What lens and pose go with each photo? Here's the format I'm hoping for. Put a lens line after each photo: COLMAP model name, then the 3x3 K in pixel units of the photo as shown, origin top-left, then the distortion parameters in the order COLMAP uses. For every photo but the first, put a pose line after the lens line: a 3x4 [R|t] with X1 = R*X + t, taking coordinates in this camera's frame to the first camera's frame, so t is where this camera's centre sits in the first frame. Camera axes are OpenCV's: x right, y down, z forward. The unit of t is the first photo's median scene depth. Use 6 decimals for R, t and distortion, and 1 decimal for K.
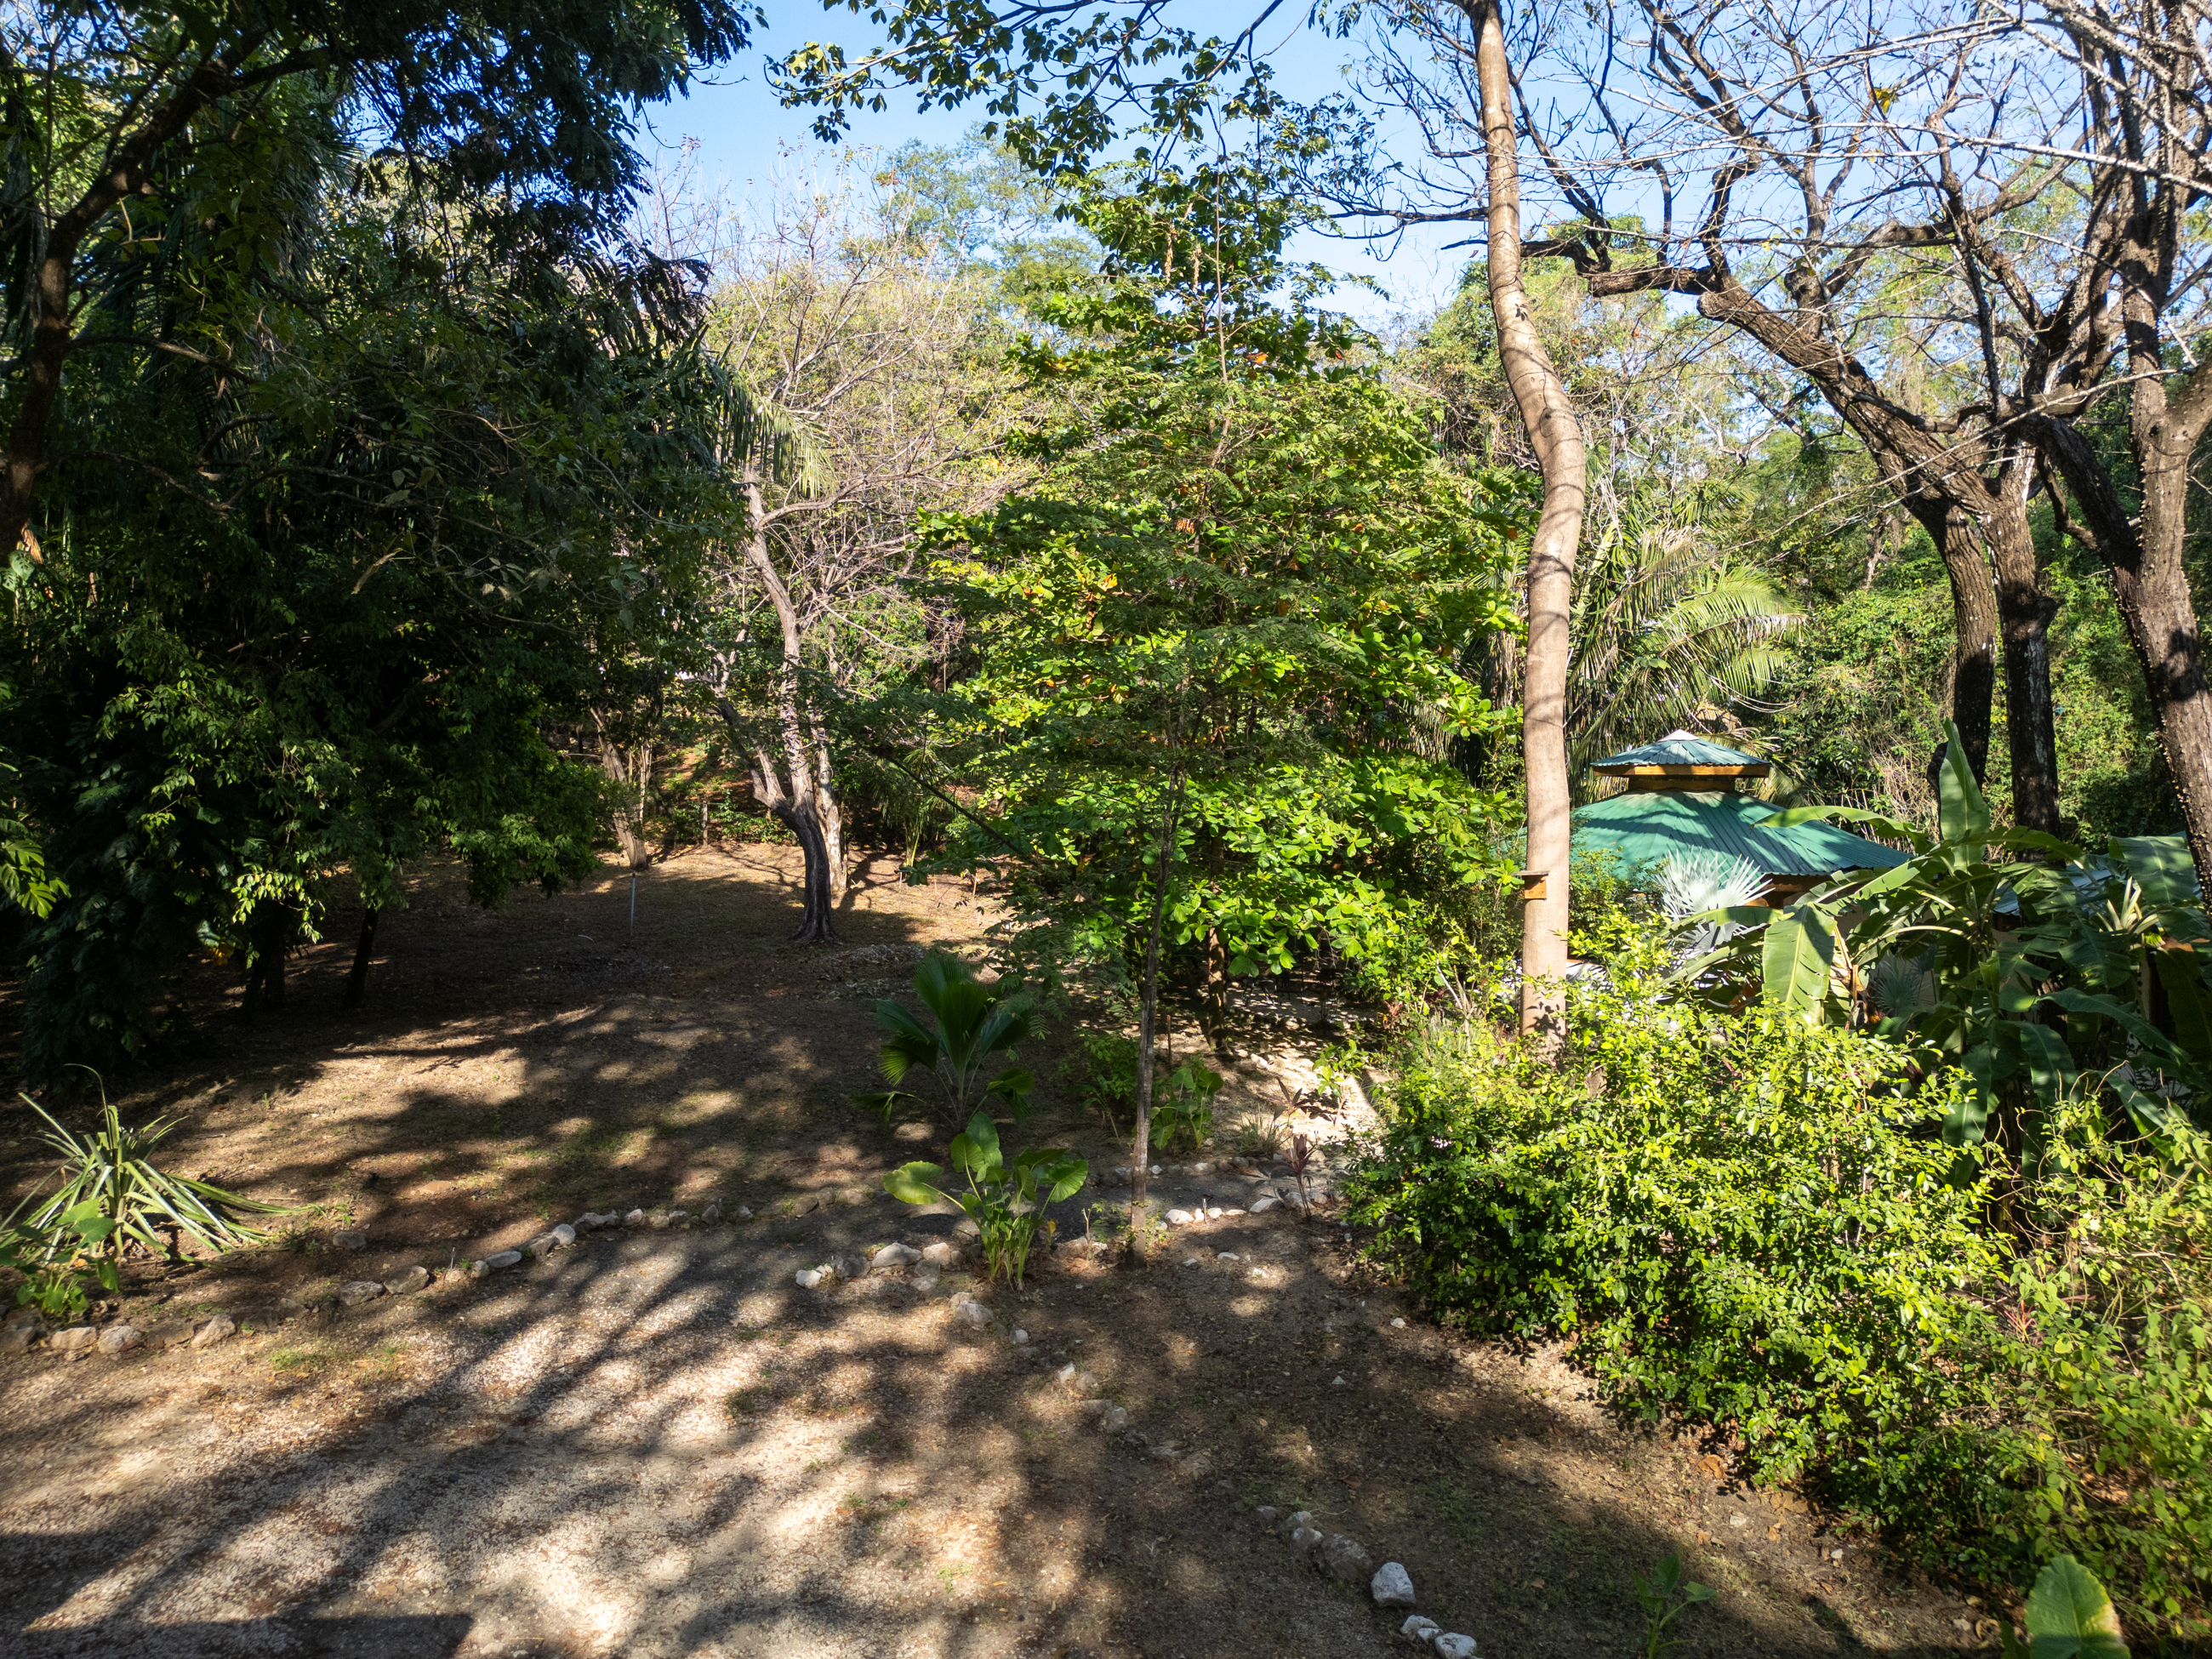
lens RADIAL K [[1558.5, 0, 1018.1], [0, 1558.5, 850.2], [0, 0, 1]] dist [0.048030, -0.042367]
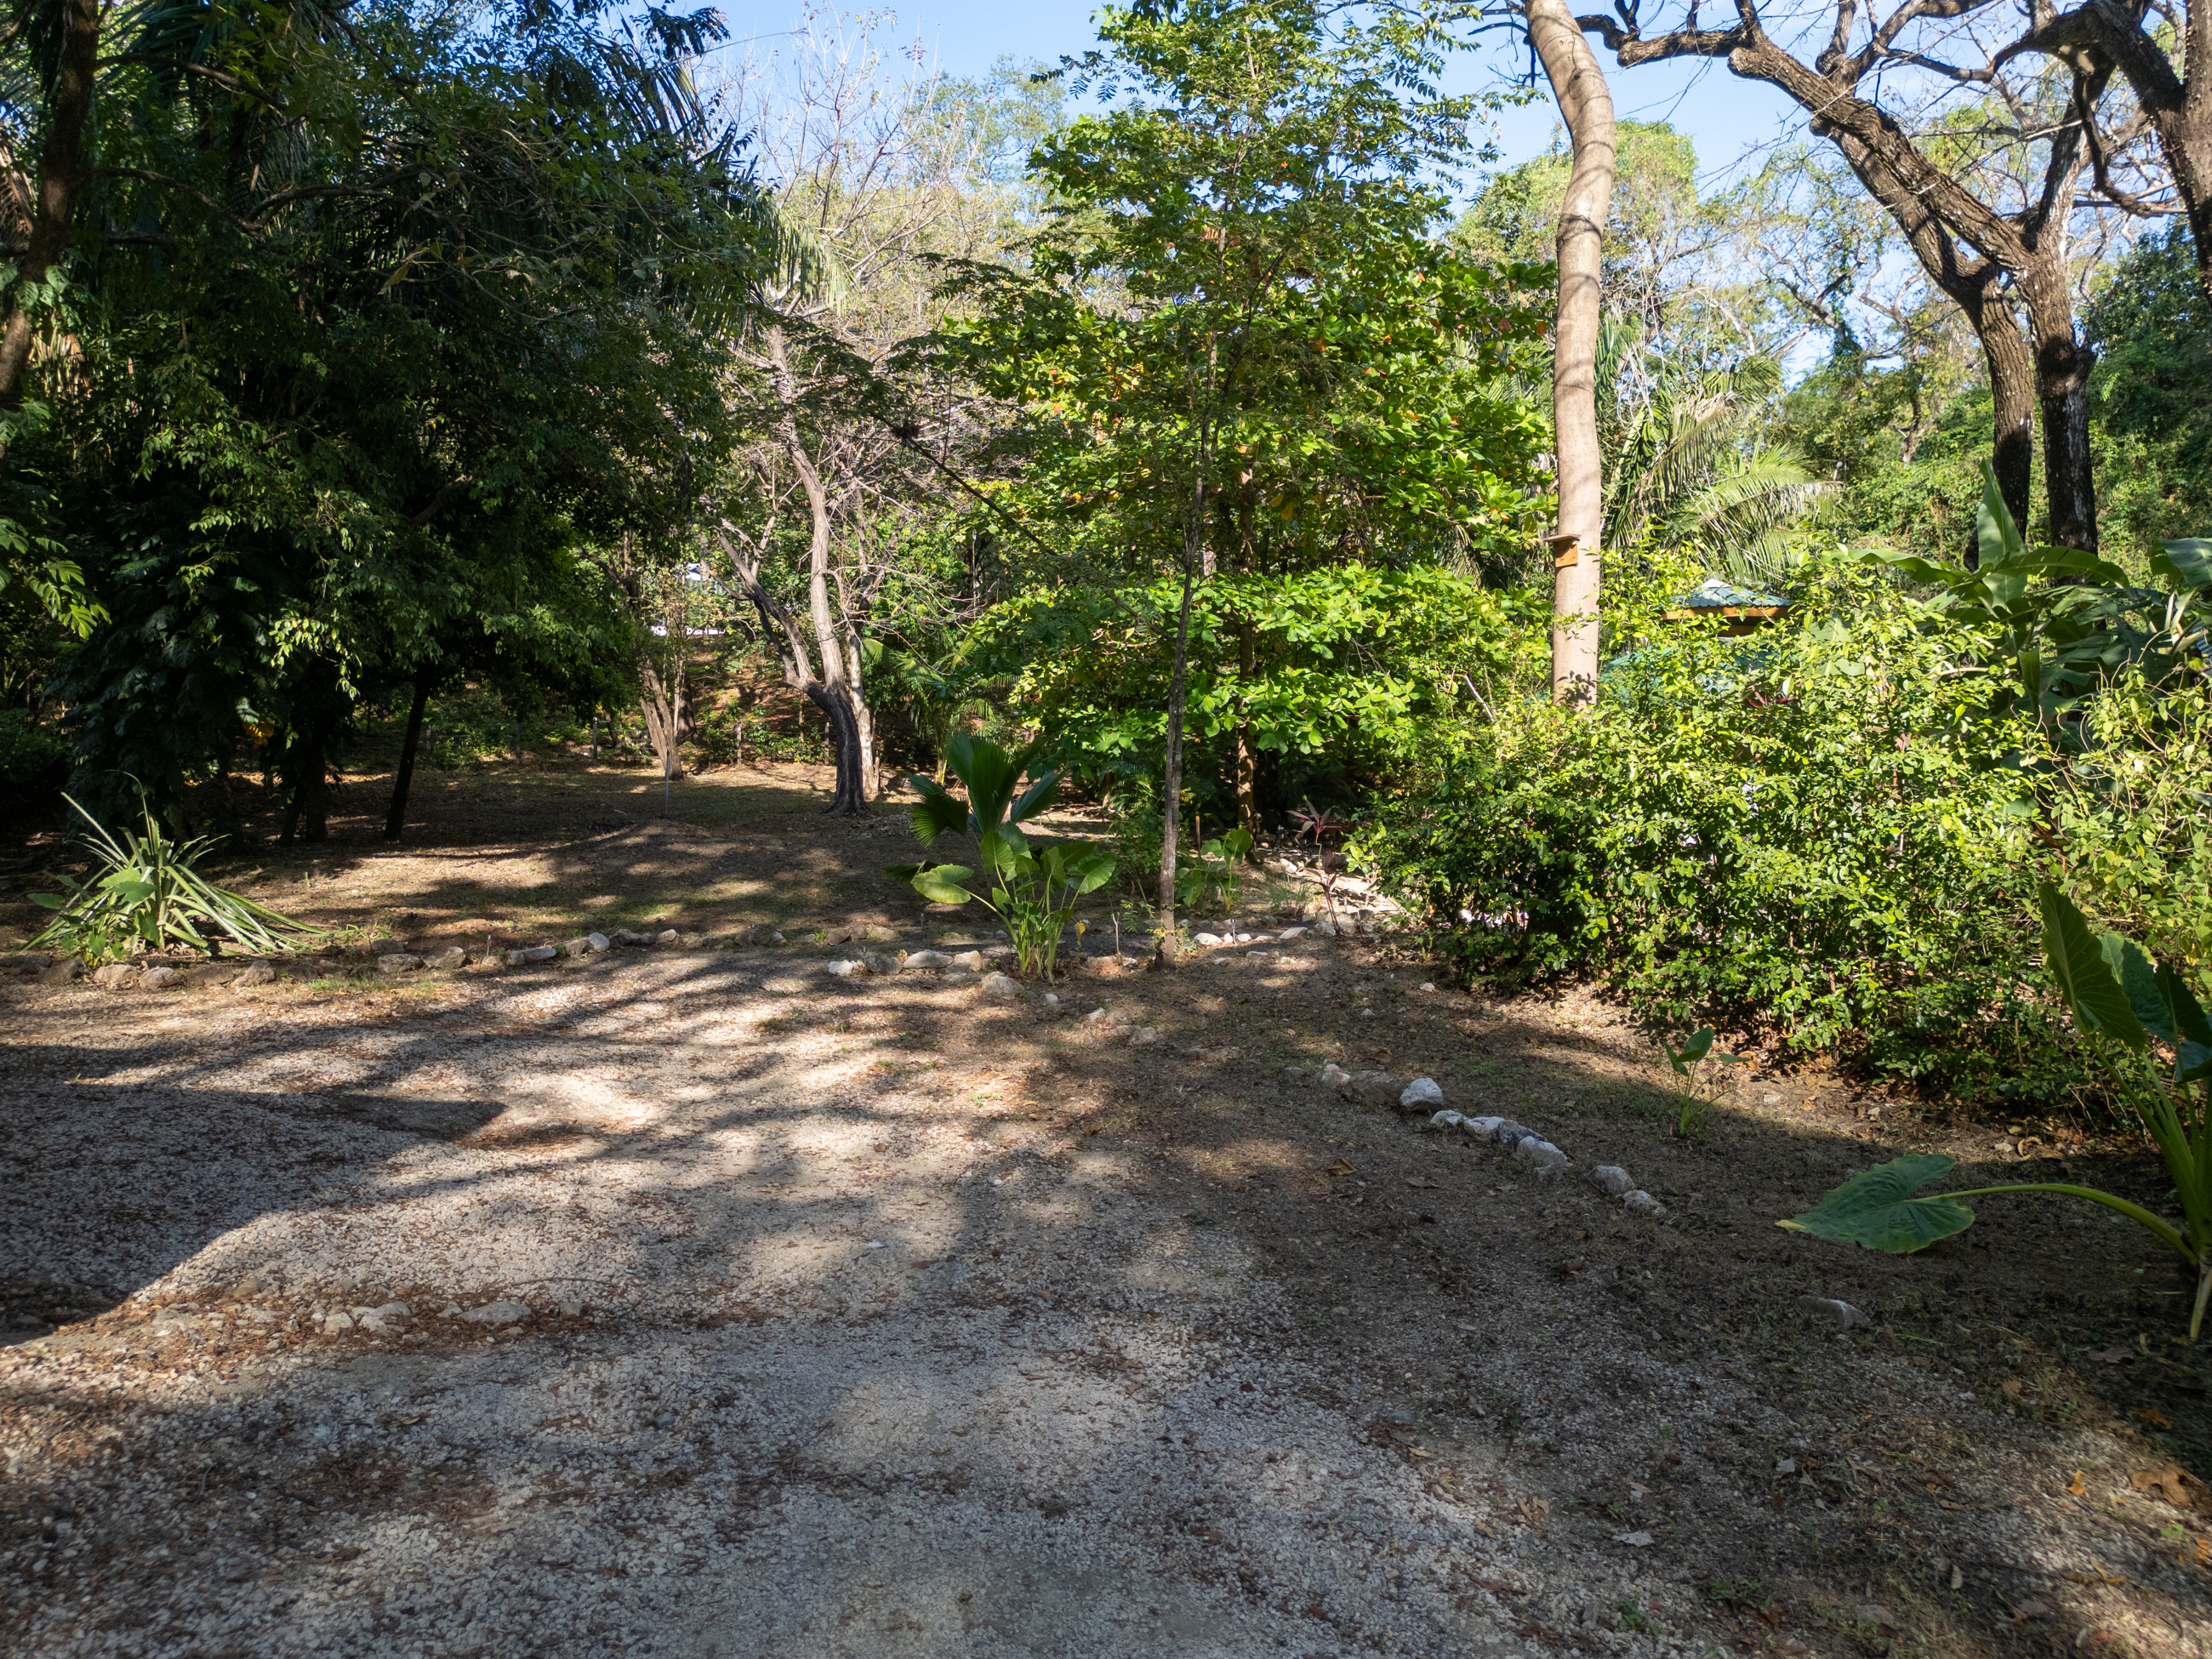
lens RADIAL K [[1558.5, 0, 1016.7], [0, 1558.5, 766.3], [0, 0, 1]] dist [0.048030, -0.042367]
pose [[0.999803, -0.003864, -0.019480, 0.000509], [0.003739, 0.999972, -0.006465, 0.134432], [0.019505, 0.006391, 0.999789, -0.000877]]
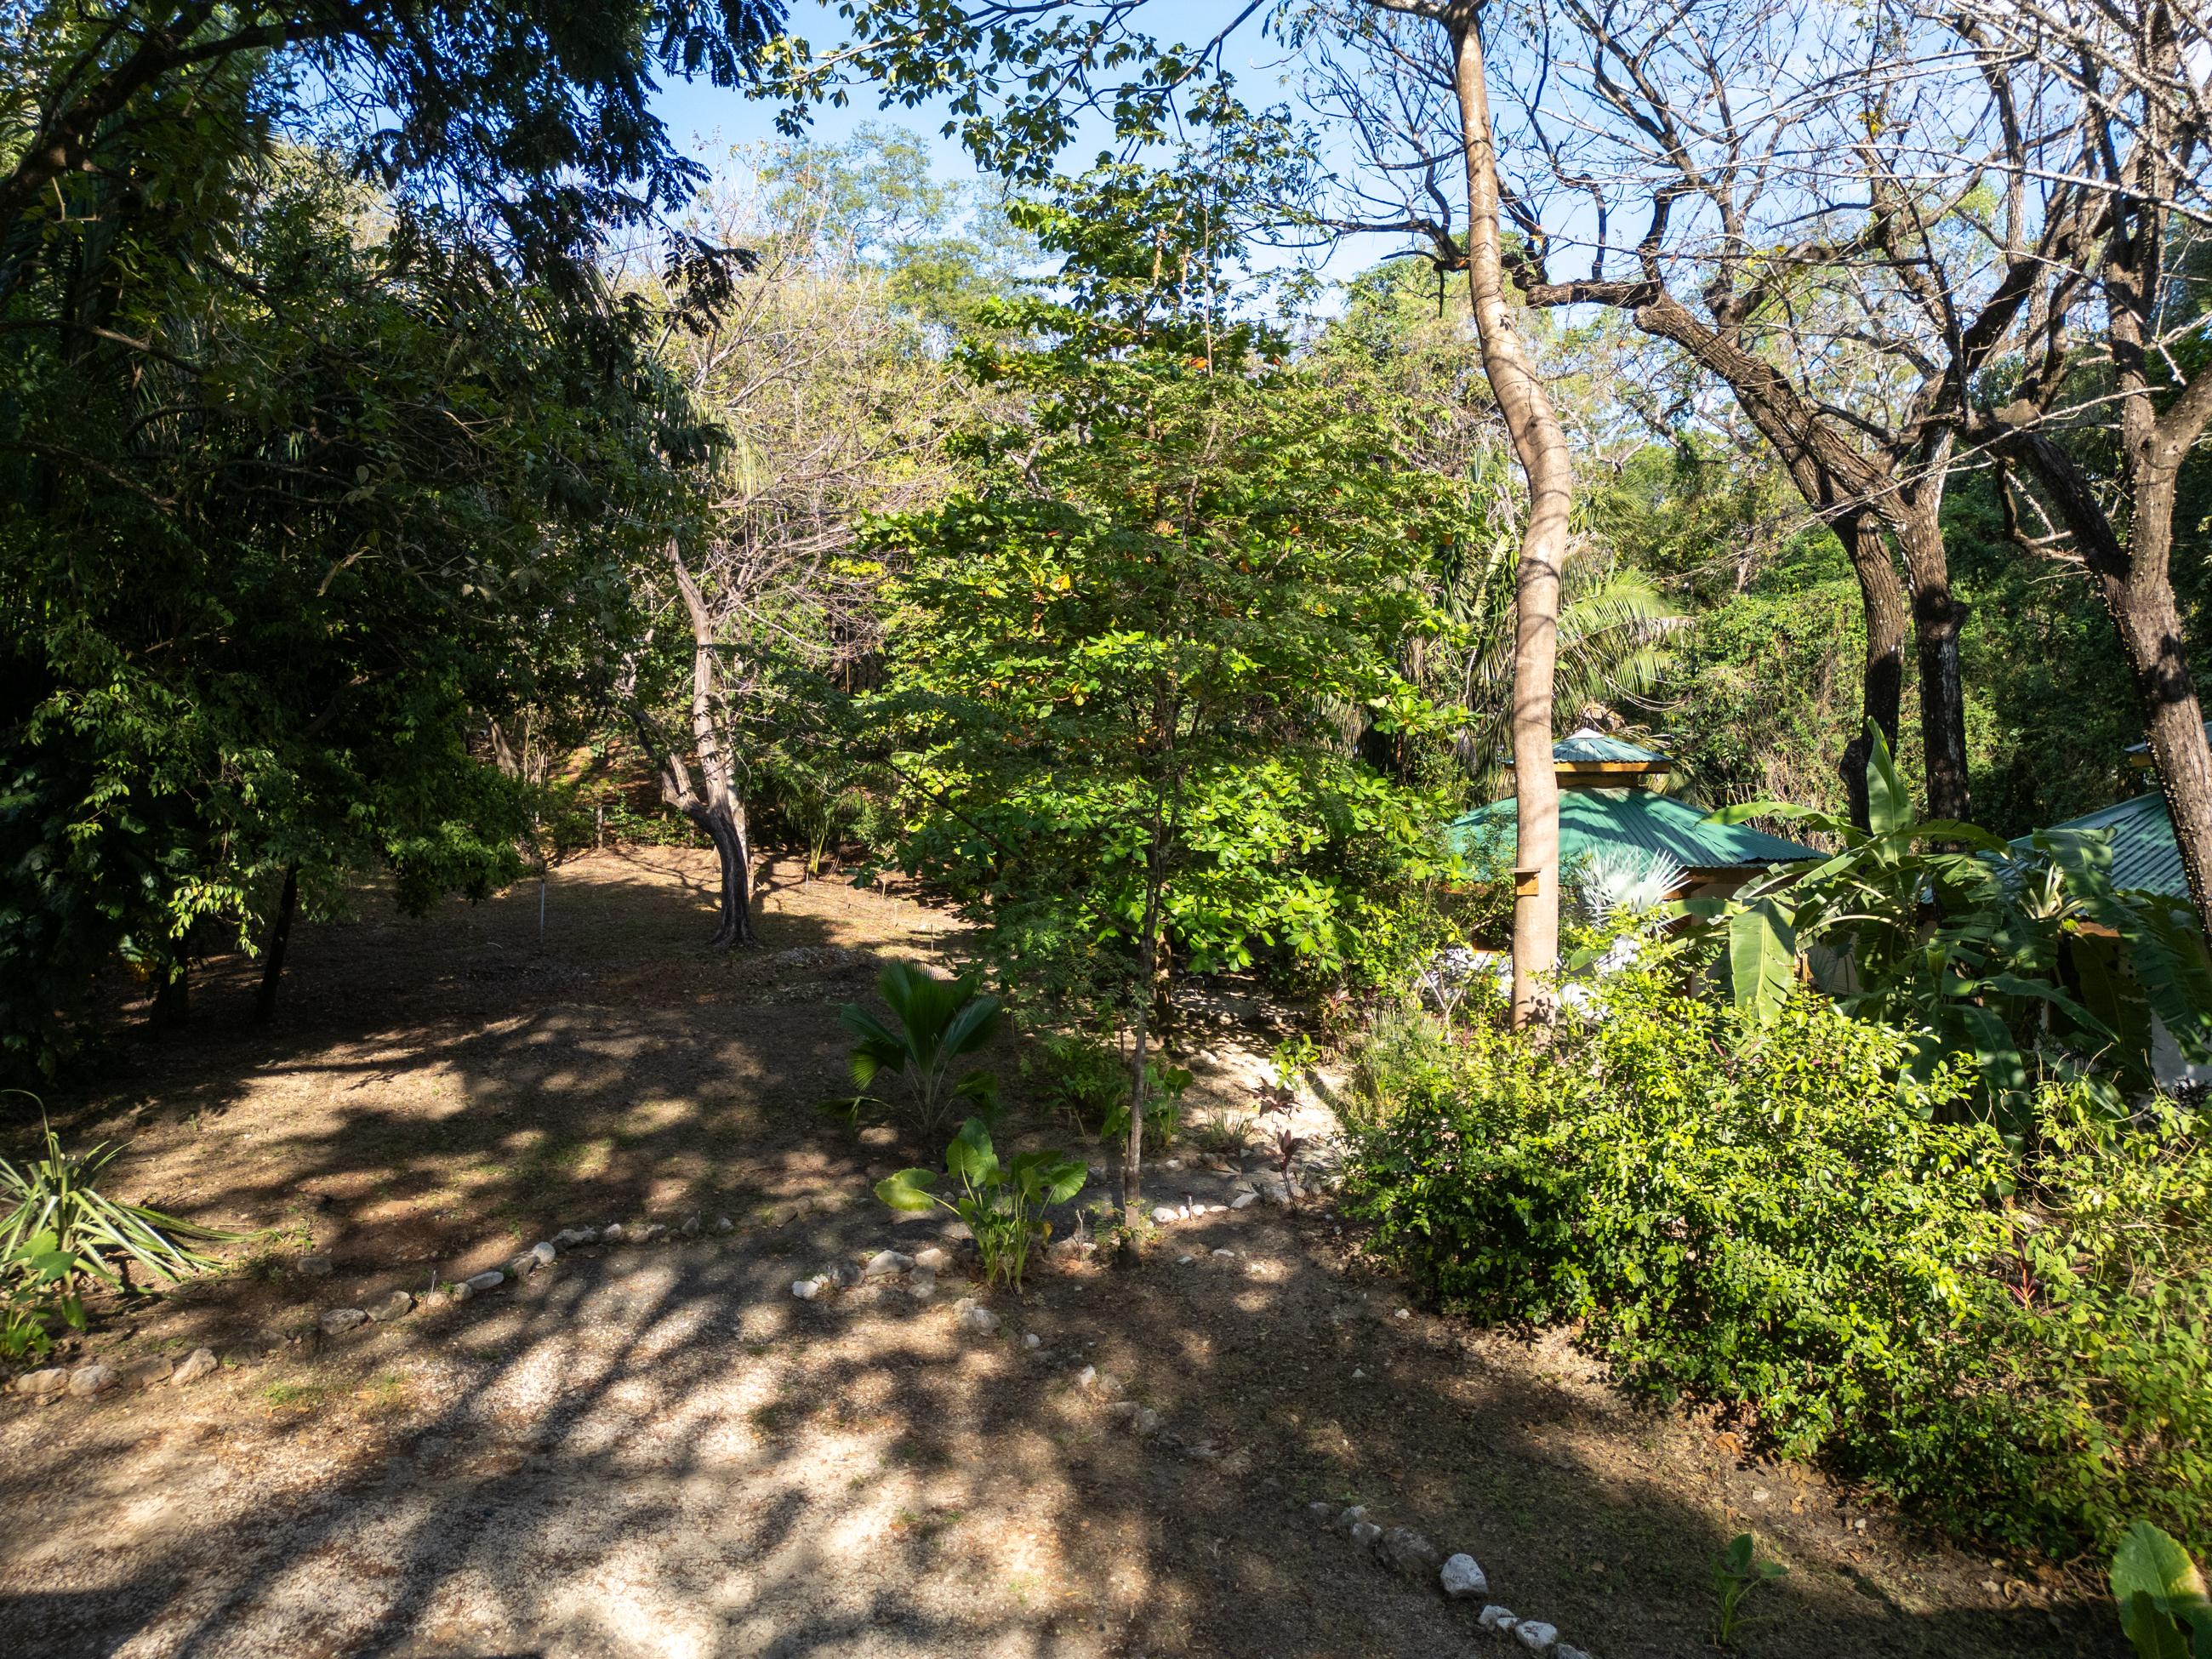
lens RADIAL K [[1558.5, 0, 1046.6], [0, 1558.5, 844.3], [0, 0, 1]] dist [0.048030, -0.042367]
pose [[0.996503, -0.009673, 0.083000, -0.055535], [0.009954, 0.999946, -0.002973, -0.001712], [-0.082967, 0.003789, 0.996545, 0.004873]]
